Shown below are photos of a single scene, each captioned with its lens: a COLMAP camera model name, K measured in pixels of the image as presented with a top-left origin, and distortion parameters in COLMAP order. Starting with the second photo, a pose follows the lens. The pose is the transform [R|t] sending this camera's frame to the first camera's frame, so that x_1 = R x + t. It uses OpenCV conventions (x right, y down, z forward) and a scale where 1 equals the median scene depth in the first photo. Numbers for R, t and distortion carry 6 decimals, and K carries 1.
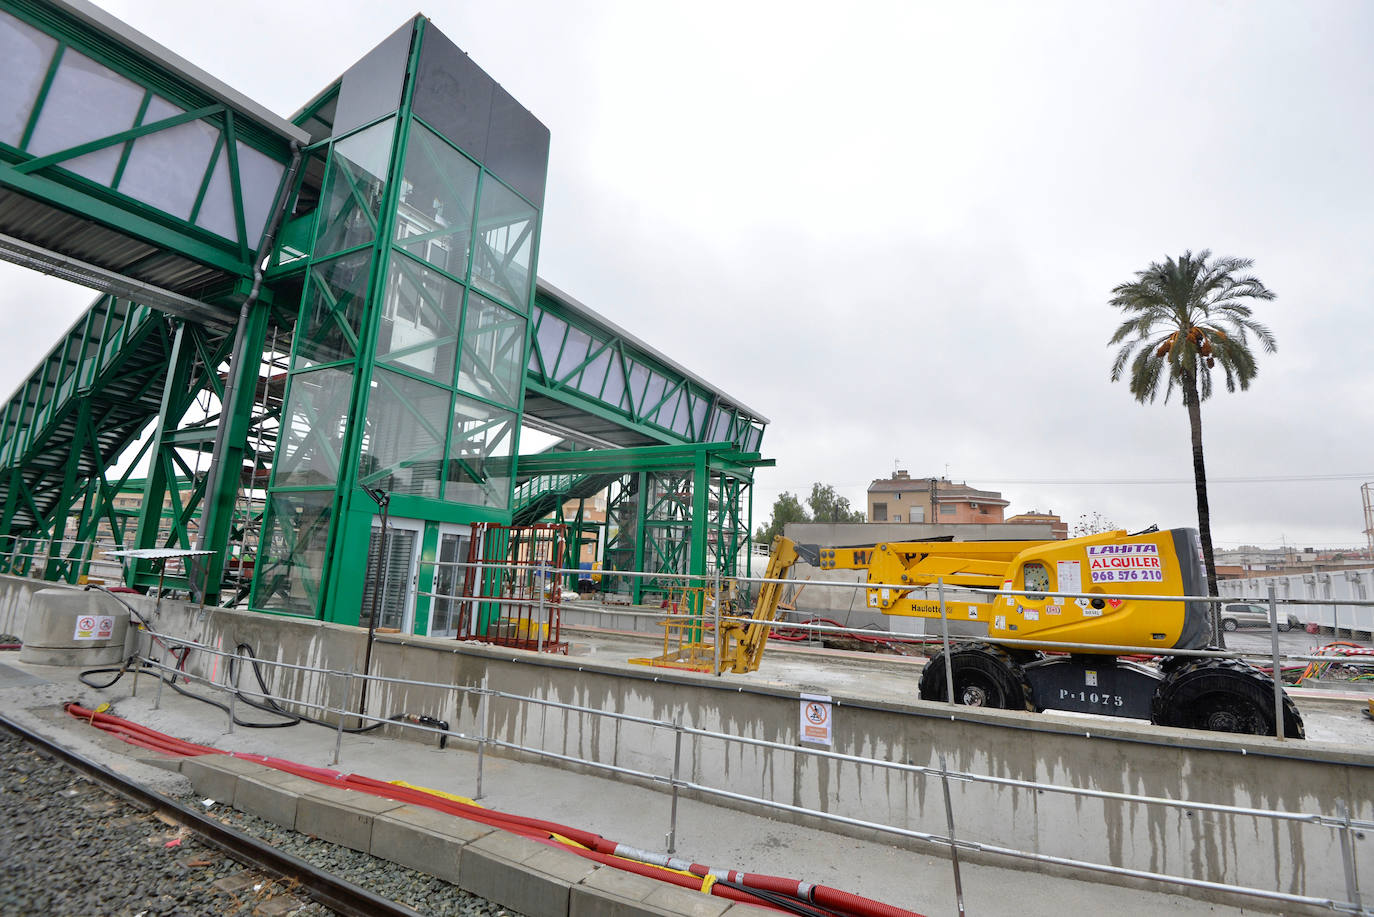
lens RADIAL K [[647.2, 0, 693.9], [0, 647.2, 451.3], [0, 0, 1]] dist [-0.016008, -0.017991]
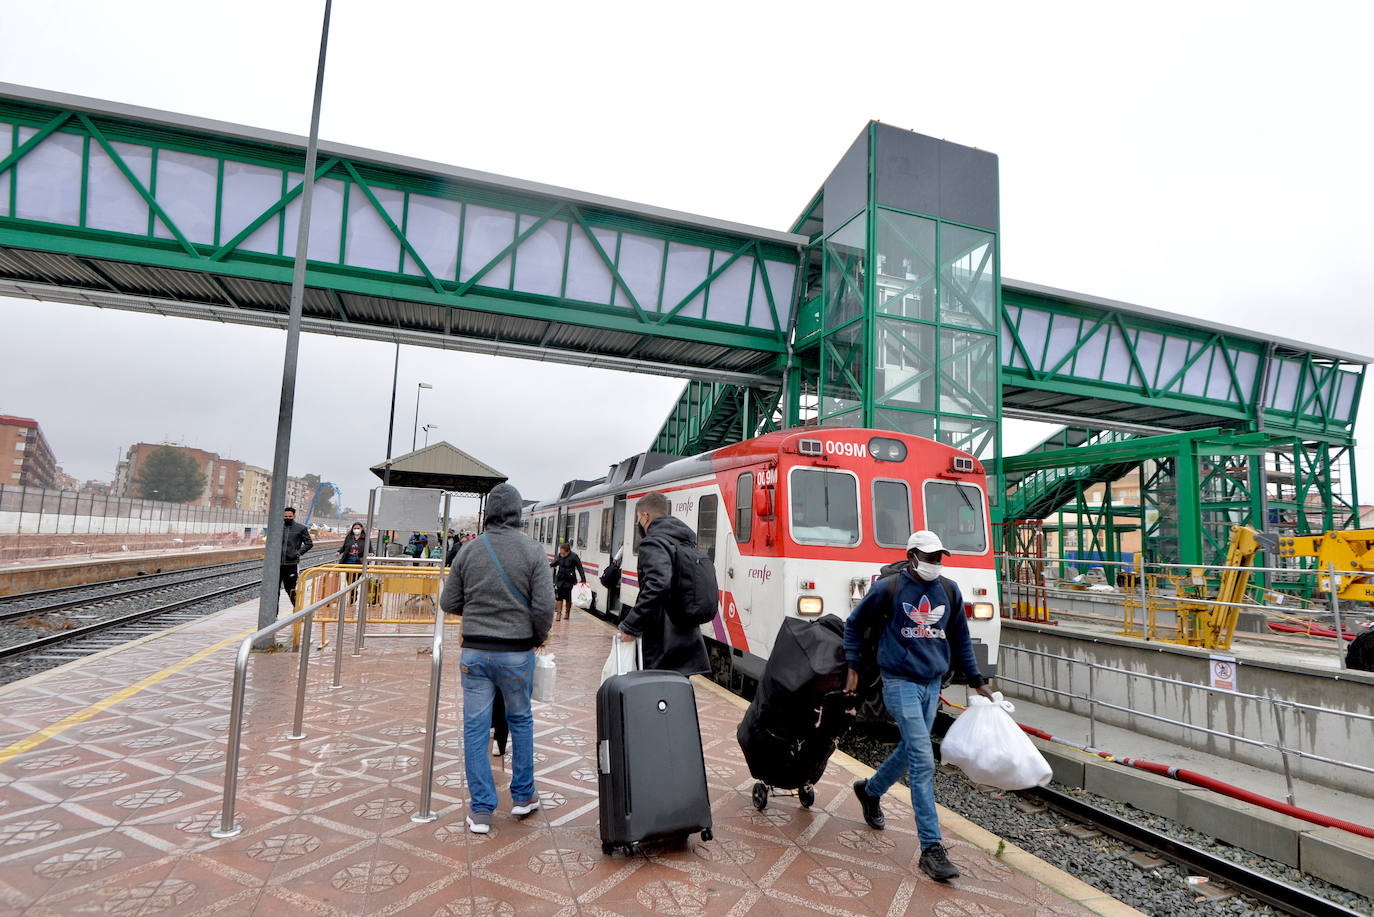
lens RADIAL K [[714.3, 0, 692.9], [0, 714.3, 452.4], [0, 0, 1]] dist [0.005361, -0.026911]
pose [[0.737333, -0.097802, -0.668412, 0.184490], [0.117798, 0.992919, -0.015340, -0.054652], [0.665179, -0.067427, 0.743633, -0.322699]]
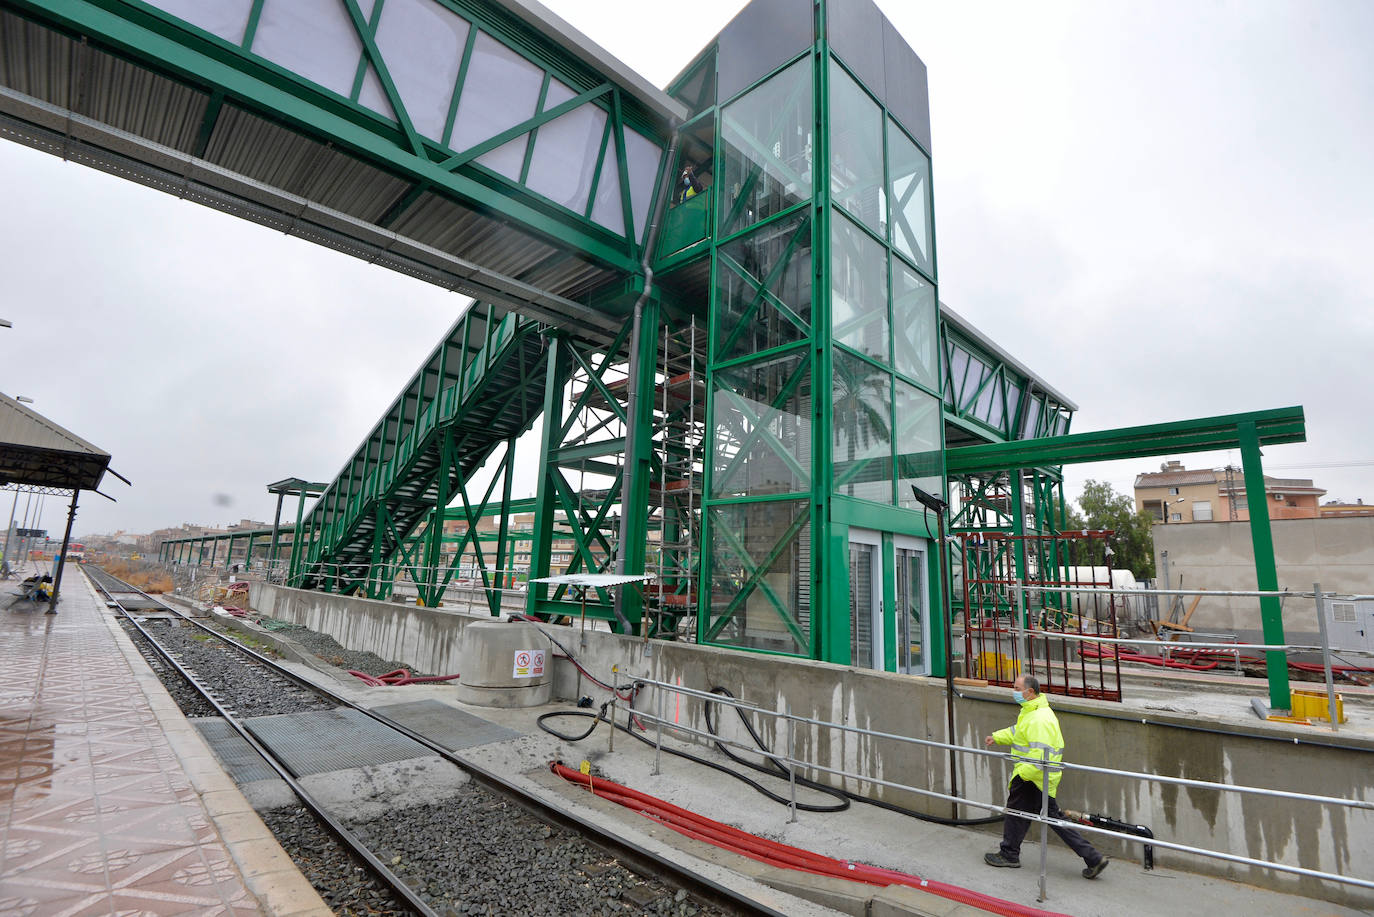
lens RADIAL K [[630.2, 0, 687.9], [0, 630.2, 454.0], [0, 0, 1]] dist [-0.003850, -0.025863]
pose [[0.957270, -0.067023, -0.281323, -0.398198], [0.062148, 0.997722, -0.026226, 0.013000], [0.282440, 0.007621, 0.959255, 0.156928]]
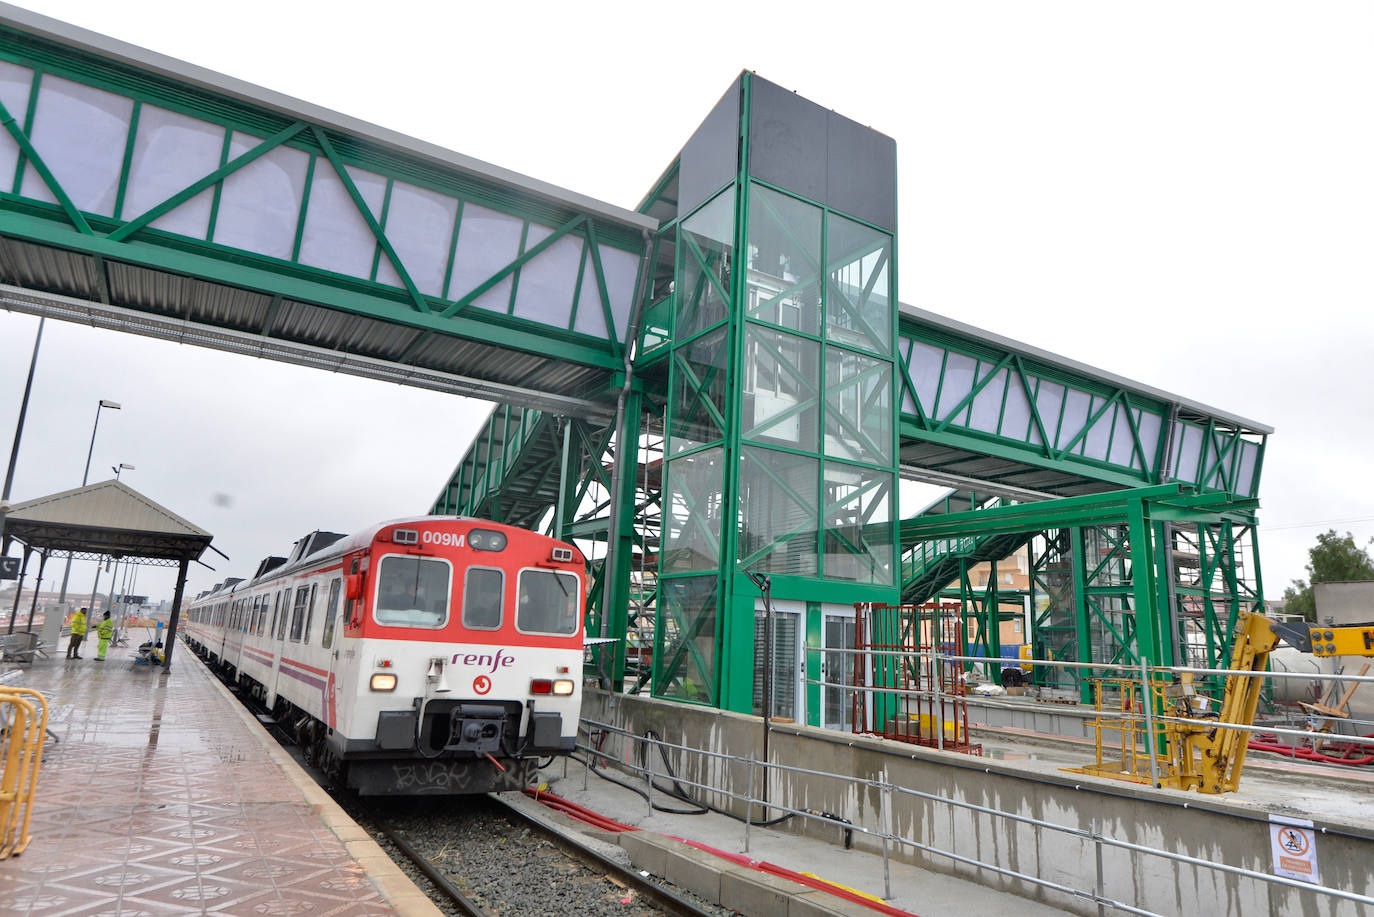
lens RADIAL K [[839.7, 0, 694.1], [0, 839.7, 452.3], [0, 0, 1]] dist [0.027515, -0.036583]
pose [[0.866770, -0.115850, -0.485066, 0.050752], [0.089533, 0.992990, -0.077172, -0.025446], [0.490606, 0.023461, 0.871066, -0.127265]]
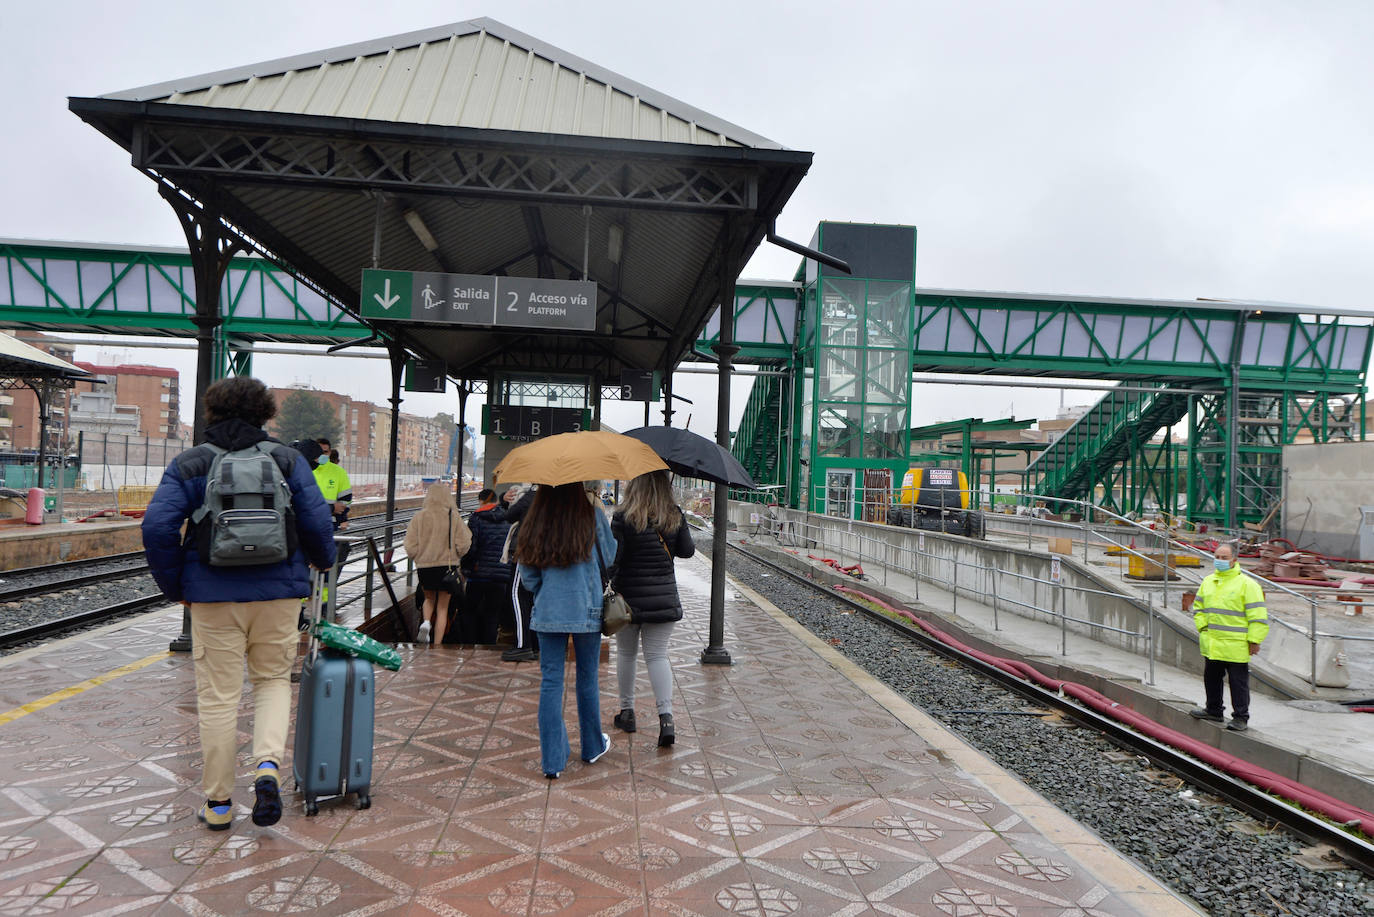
lens RADIAL K [[1046.9, 0, 689.8], [0, 1046.9, 460.9], [0, 0, 1]] dist [0.112580, 0.002525]
pose [[0.546223, -0.045027, -0.836429, 2.052142], [0.148772, 0.987893, 0.043974, -0.140729], [0.824322, -0.148456, 0.546309, -1.252309]]
